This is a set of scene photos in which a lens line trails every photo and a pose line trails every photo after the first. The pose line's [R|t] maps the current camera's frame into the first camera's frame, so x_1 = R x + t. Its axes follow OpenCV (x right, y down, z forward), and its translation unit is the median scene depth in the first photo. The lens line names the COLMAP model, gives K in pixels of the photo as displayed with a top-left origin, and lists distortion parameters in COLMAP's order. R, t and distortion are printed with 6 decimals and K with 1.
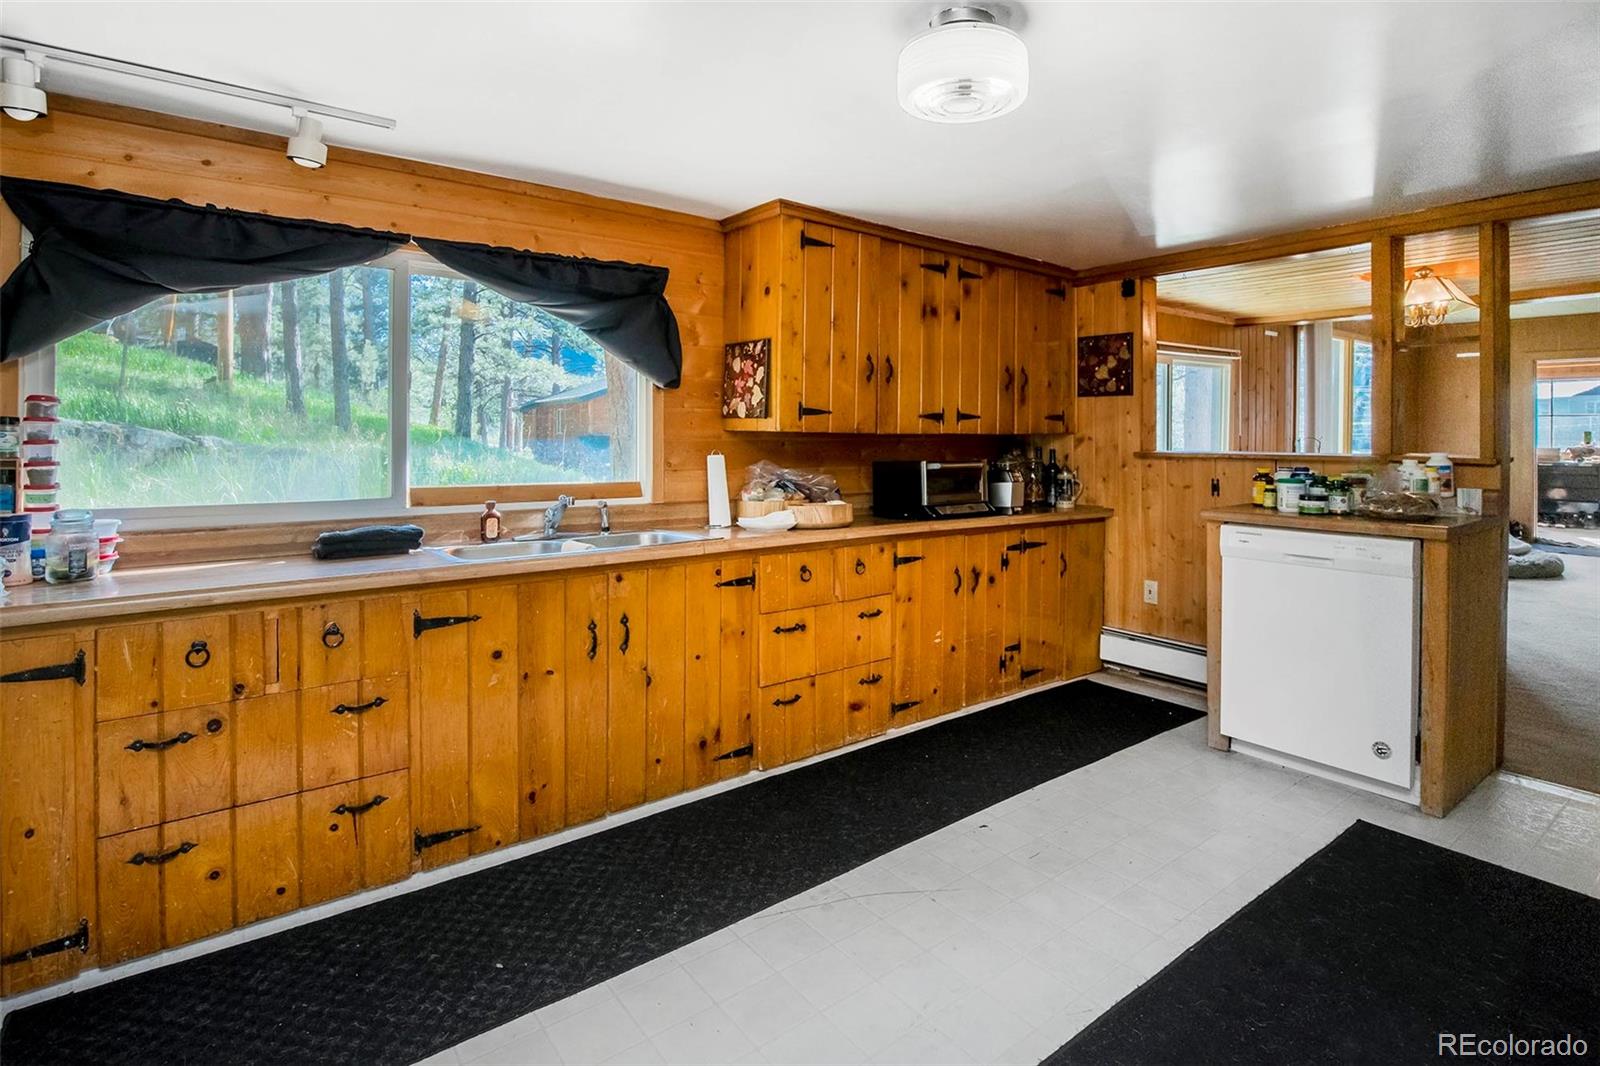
lens RADIAL K [[782.0, 0, 799.0], [0, 782.0, 435.9], [0, 0, 1]] dist [-0.012607, 0.000440]
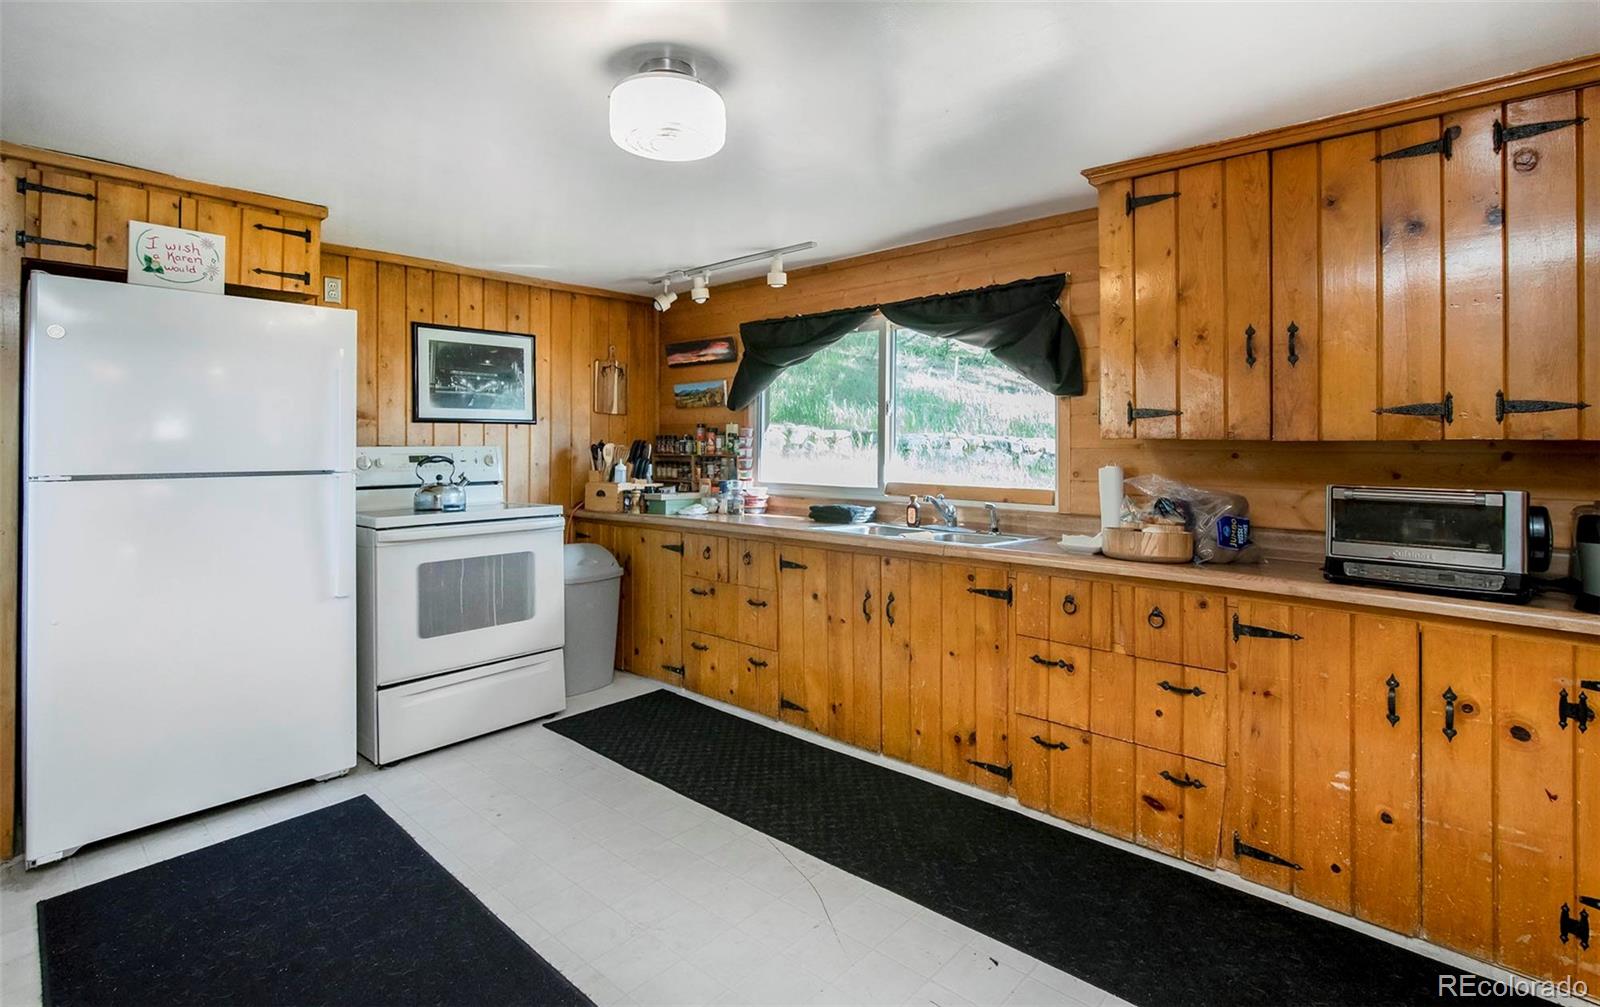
lens RADIAL K [[714.7, 0, 801.2], [0, 714.7, 444.1], [0, 0, 1]] dist [-0.000984, -0.000660]
pose [[0.222926, -0.003419, -0.974829, 0.740360], [-0.003611, 0.999984, -0.004332, 0.004986], [0.974829, 0.004486, 0.222910, 0.565258]]
